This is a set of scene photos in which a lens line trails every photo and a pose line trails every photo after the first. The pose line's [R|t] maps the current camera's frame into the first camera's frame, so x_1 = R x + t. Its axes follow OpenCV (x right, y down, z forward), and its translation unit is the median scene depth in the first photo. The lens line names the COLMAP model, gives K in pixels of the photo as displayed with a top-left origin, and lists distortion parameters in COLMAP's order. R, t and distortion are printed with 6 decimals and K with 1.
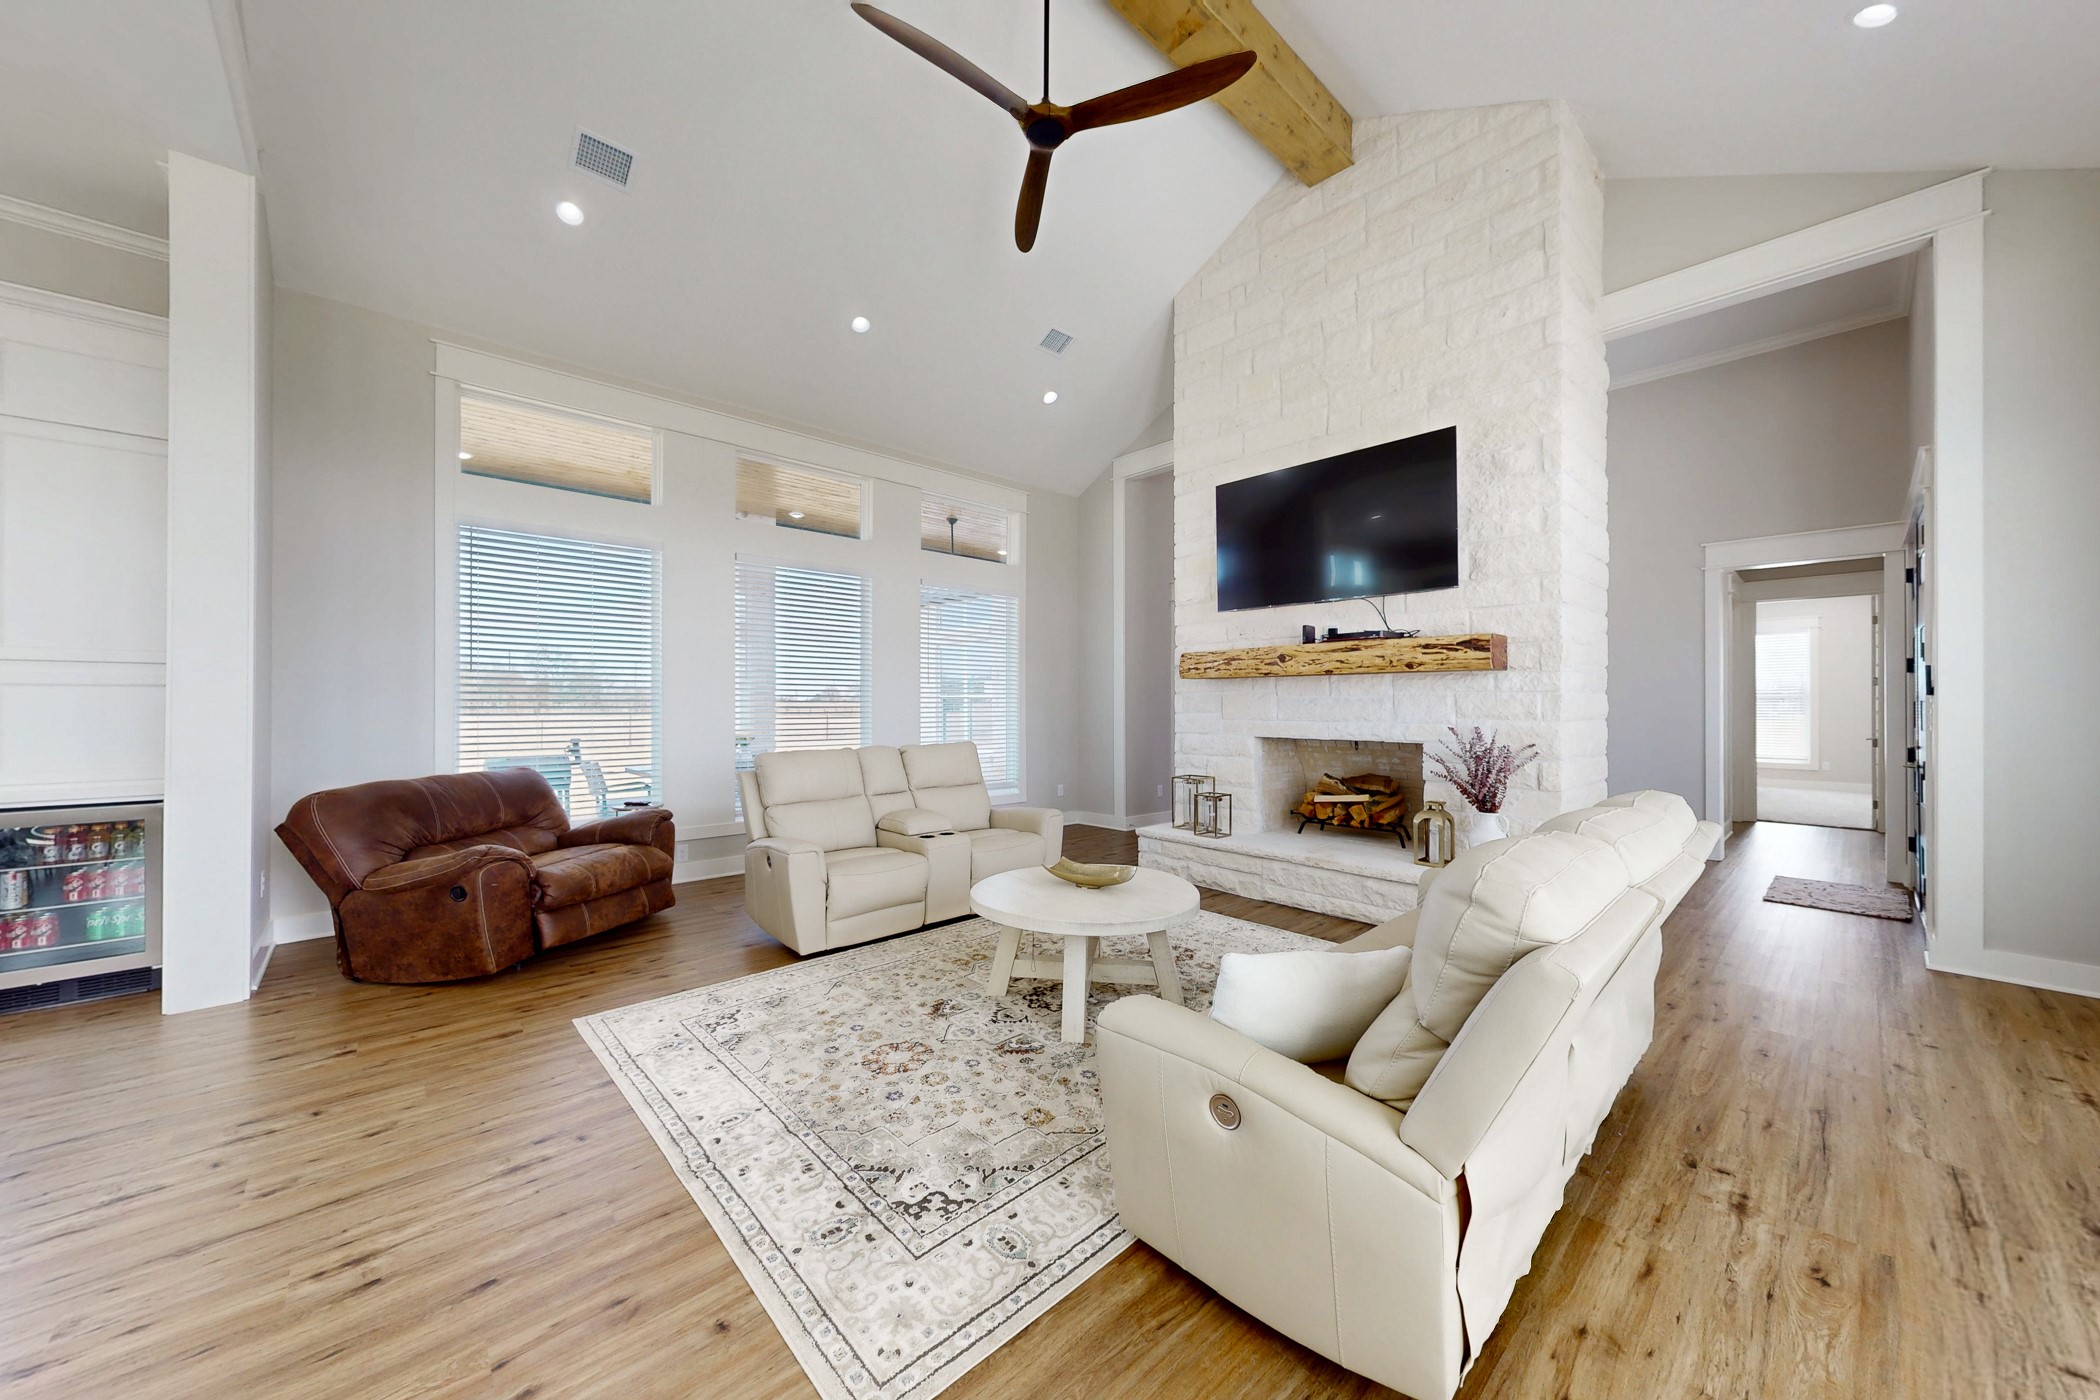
lens RADIAL K [[743.3, 0, 1037.2], [0, 743.3, 698.0], [0, 0, 1]] dist [0.002539, -0.000125]
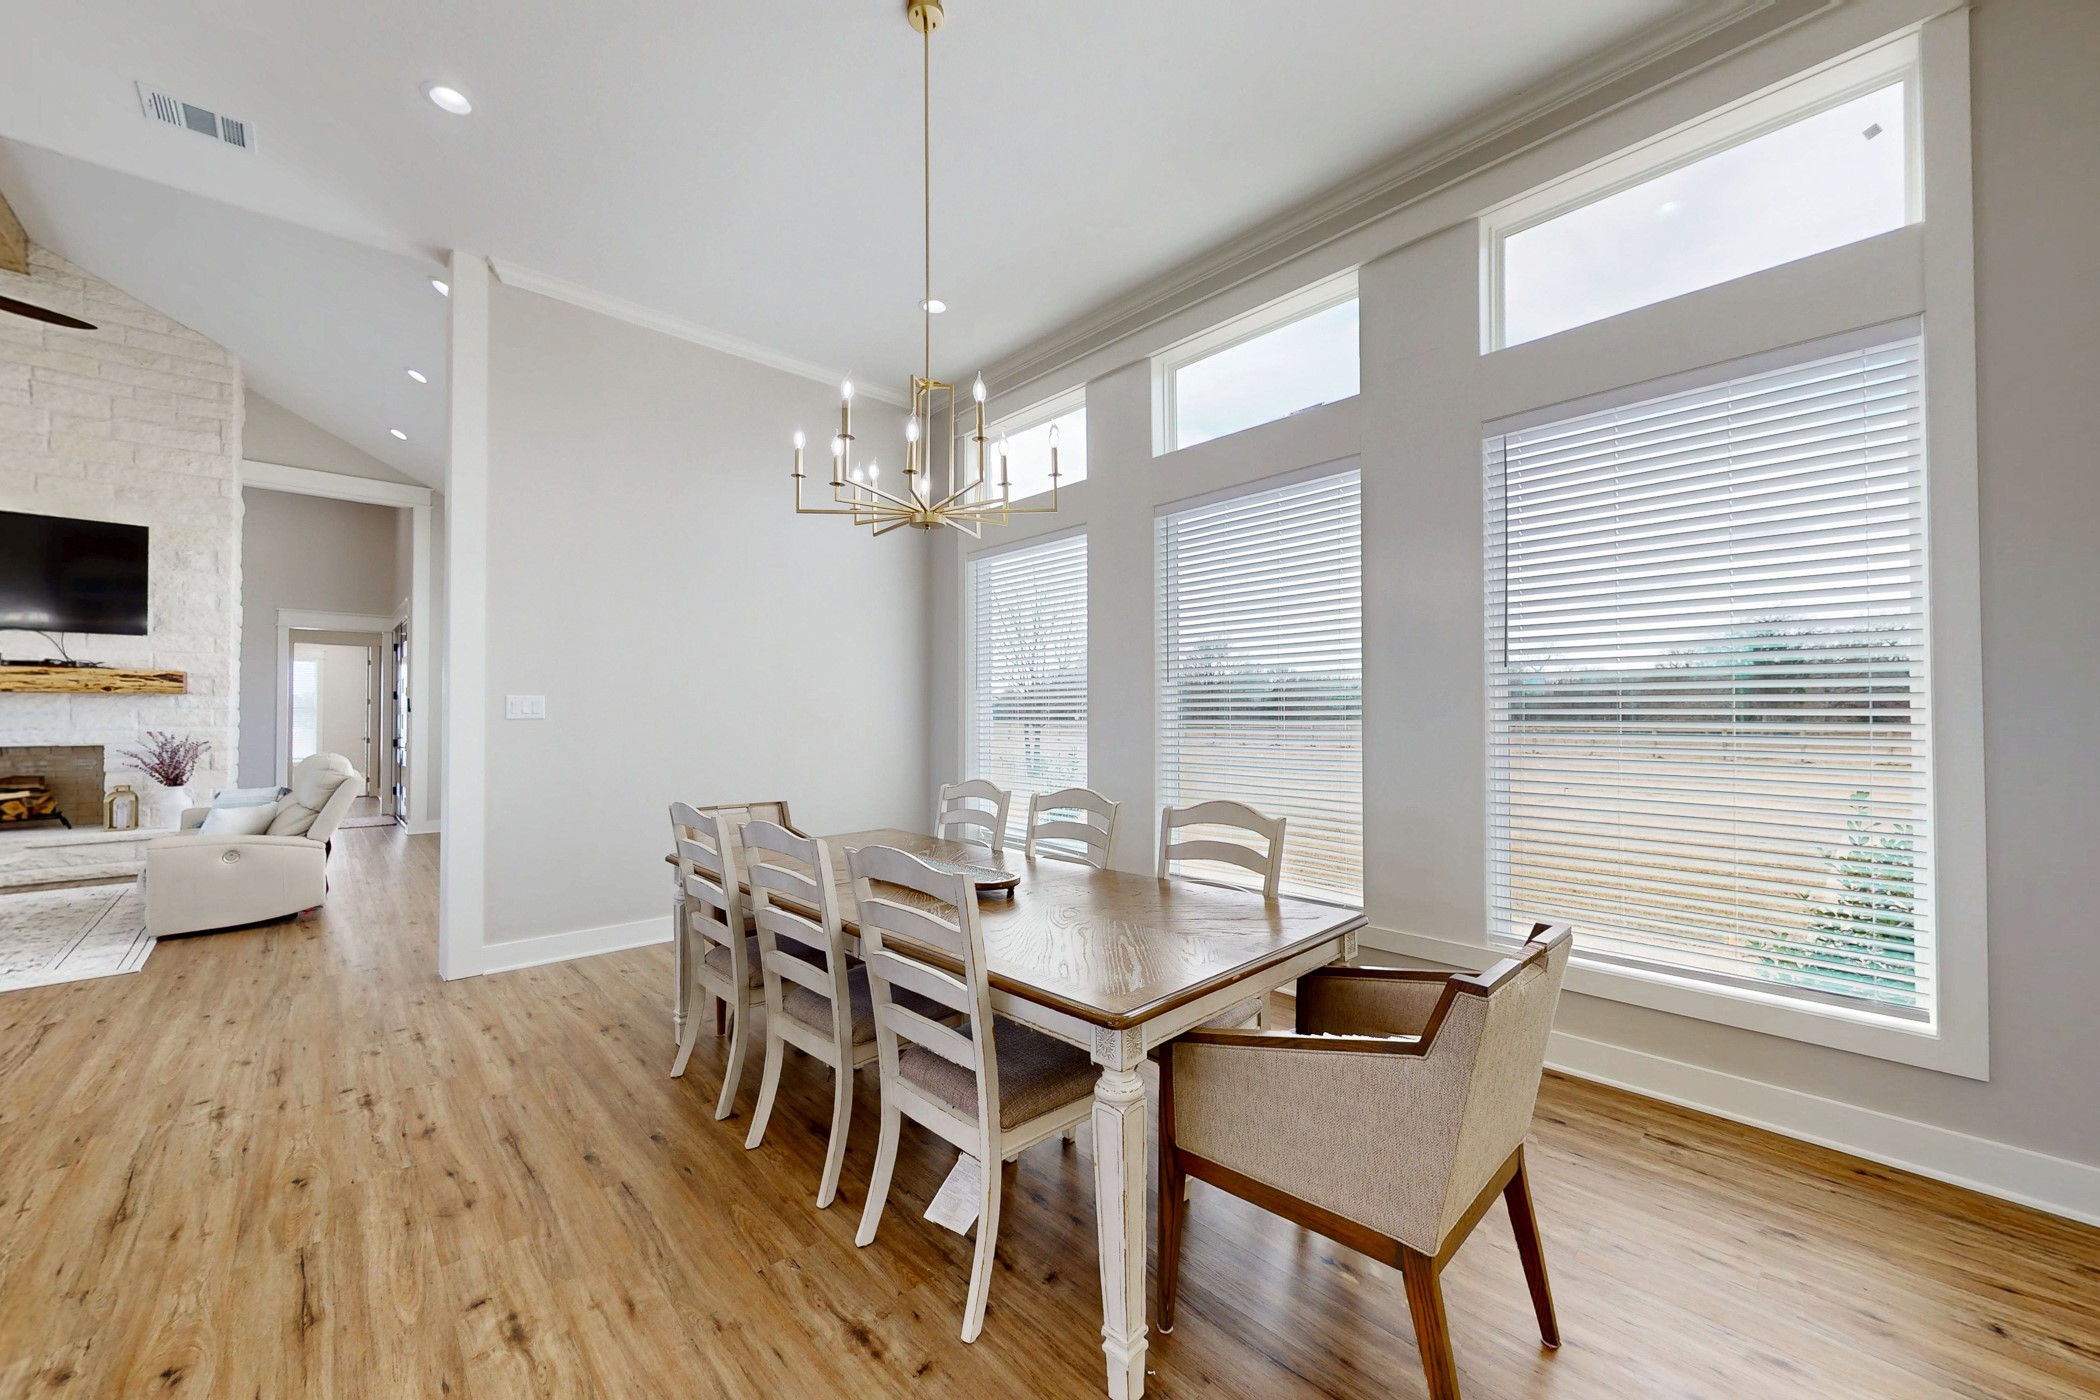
lens RADIAL K [[774.9, 0, 1048.6], [0, 774.9, 703.3], [0, 0, 1]] dist [0.000260, -0.000304]
pose [[-0.021728, 0.013678, 0.999670, -0.993448], [-0.004652, 0.999894, -0.013782, -0.004567], [-0.999753, -0.004950, -0.021662, -0.739033]]
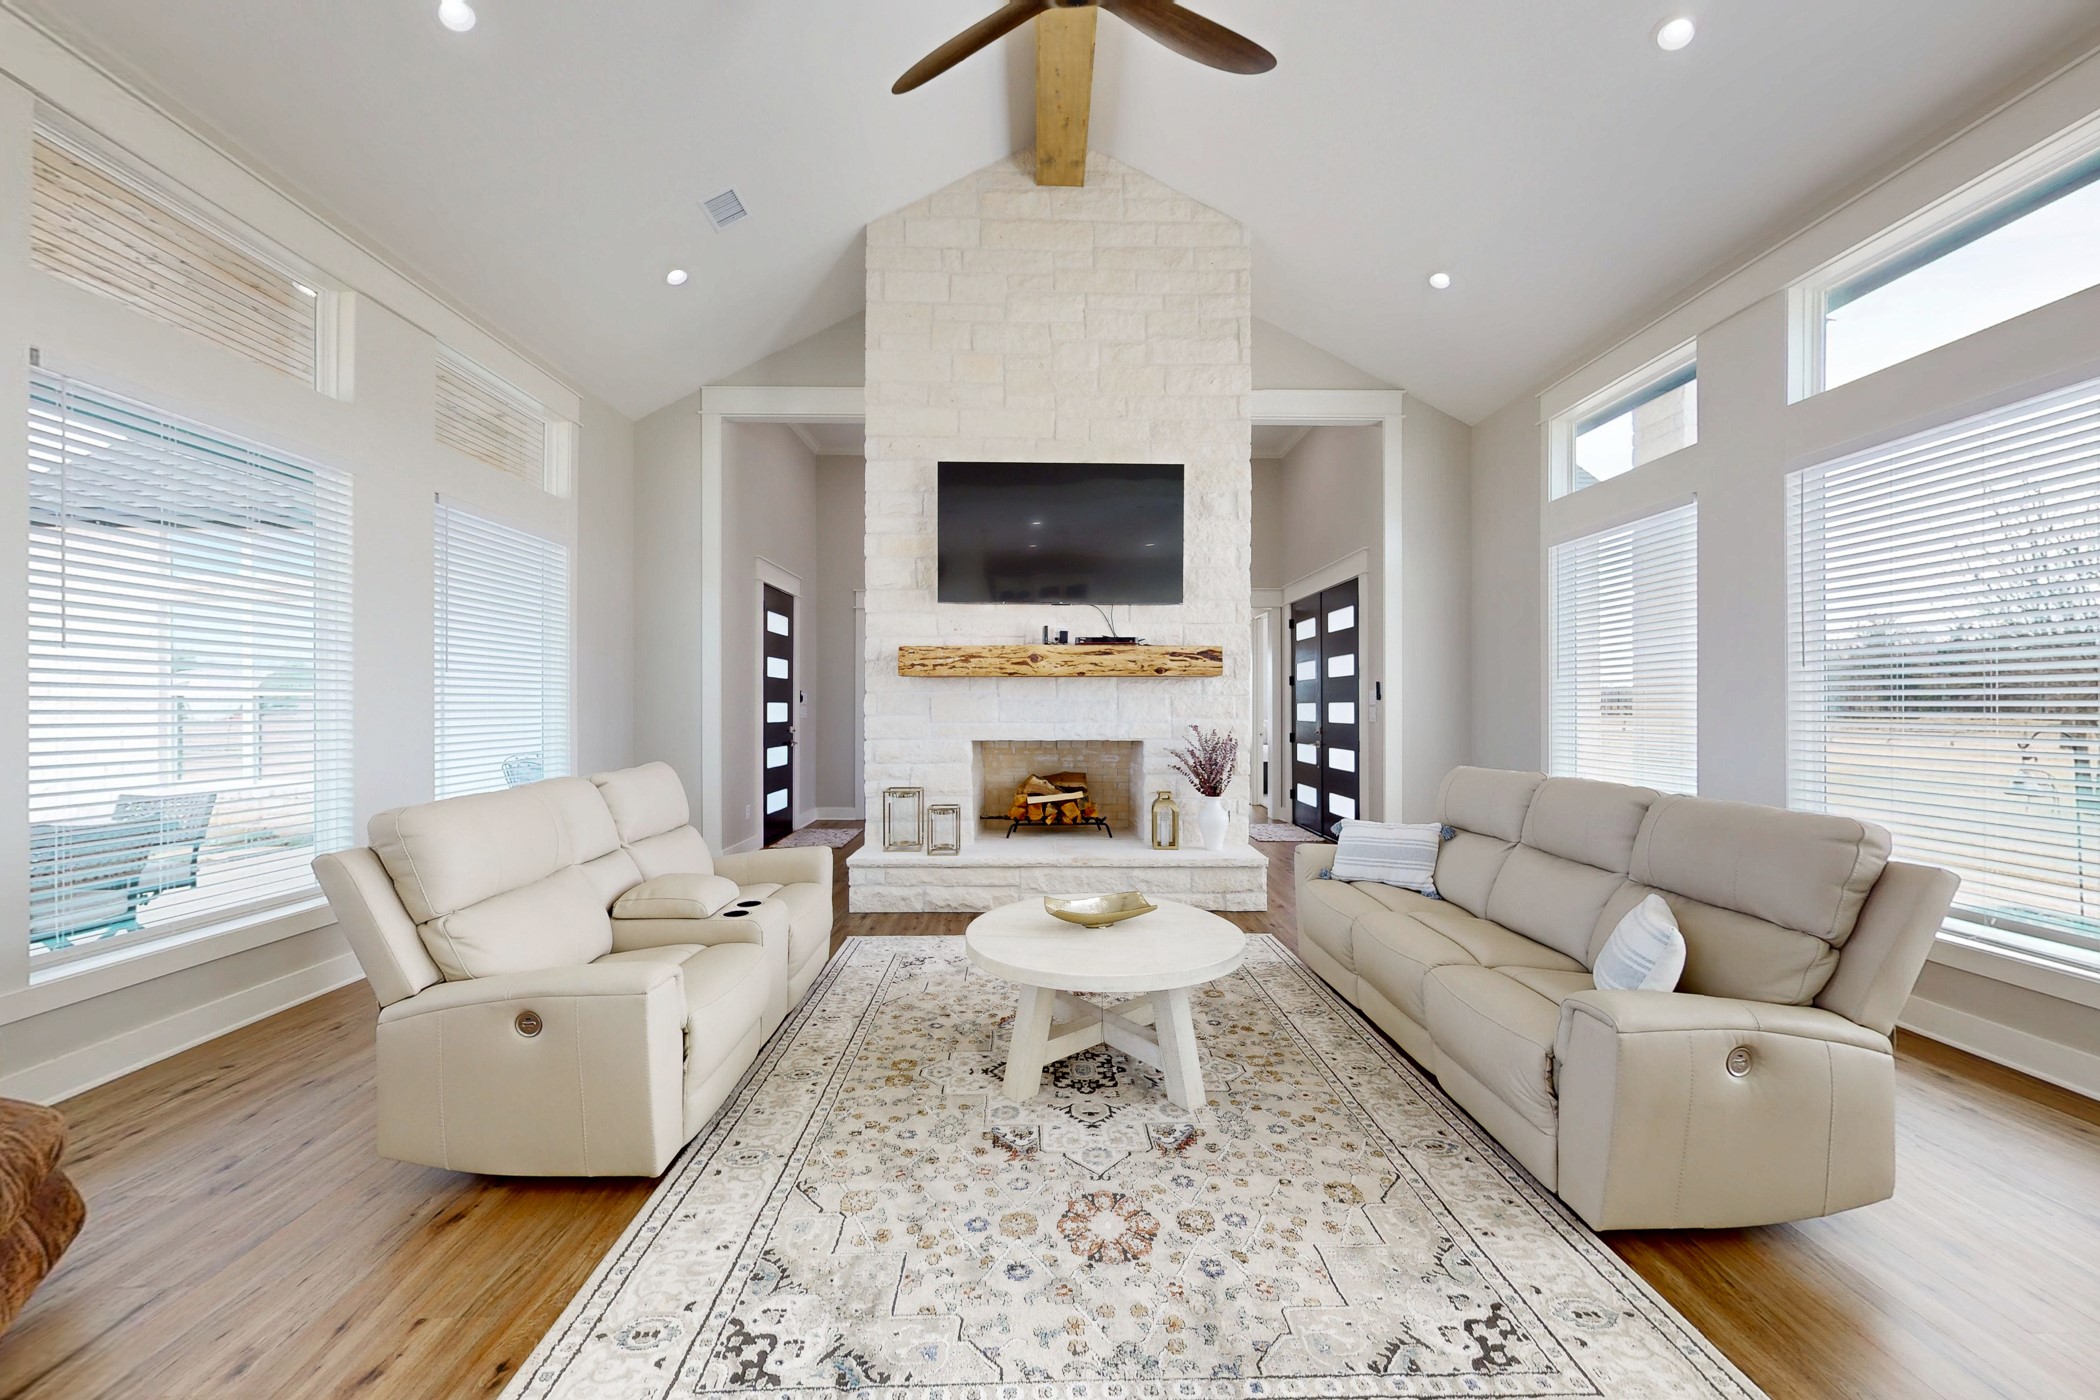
lens RADIAL K [[774.9, 0, 1060.9], [0, 774.9, 700.4], [0, 0, 1]] dist [0.000260, -0.000304]
pose [[0.653287, 0.004725, 0.757095, -0.468136], [-0.006074, 0.999981, -0.001000, 0.002751], [-0.757086, -0.003945, 0.653303, 0.355785]]
